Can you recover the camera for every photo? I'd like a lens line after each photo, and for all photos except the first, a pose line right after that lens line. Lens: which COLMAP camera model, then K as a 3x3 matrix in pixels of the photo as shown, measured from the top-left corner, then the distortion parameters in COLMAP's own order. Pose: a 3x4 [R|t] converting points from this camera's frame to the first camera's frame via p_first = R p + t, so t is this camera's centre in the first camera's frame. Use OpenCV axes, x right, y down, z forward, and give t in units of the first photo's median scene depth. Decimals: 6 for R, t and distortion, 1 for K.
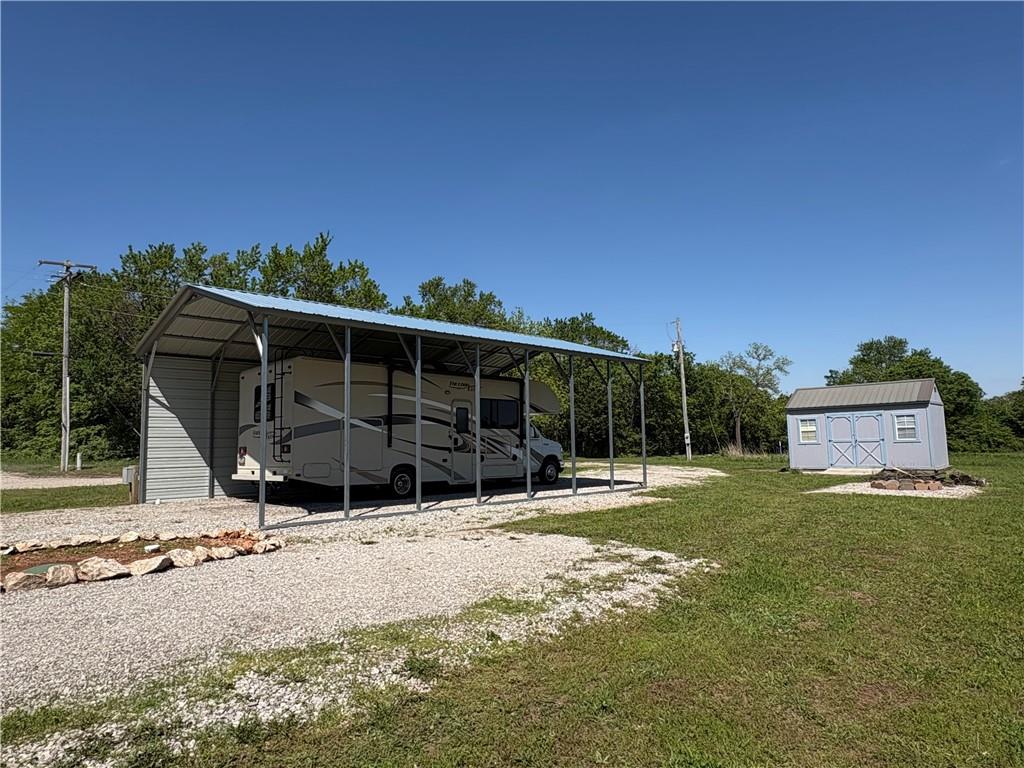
lens RADIAL K [[636.4, 0, 512.0], [0, 636.4, 384.0], [0, 0, 1]] dist [-0.003298, -0.000211]
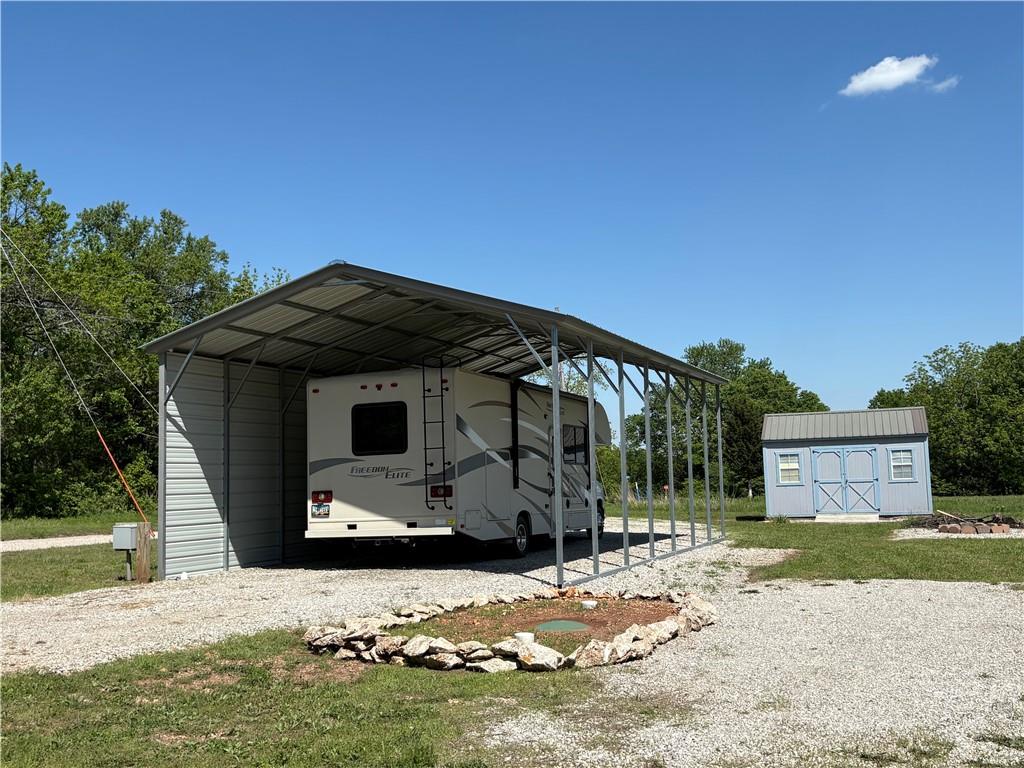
lens RADIAL K [[1082.9, 0, 512.0], [0, 1082.9, 384.0], [0, 0, 1]] dist [0.087083, -0.013335]
pose [[0.910426, 0.031079, 0.412504, -0.607119], [-0.028430, 0.999517, -0.012558, -0.007389], [-0.412695, -0.000295, 0.910869, -0.141606]]
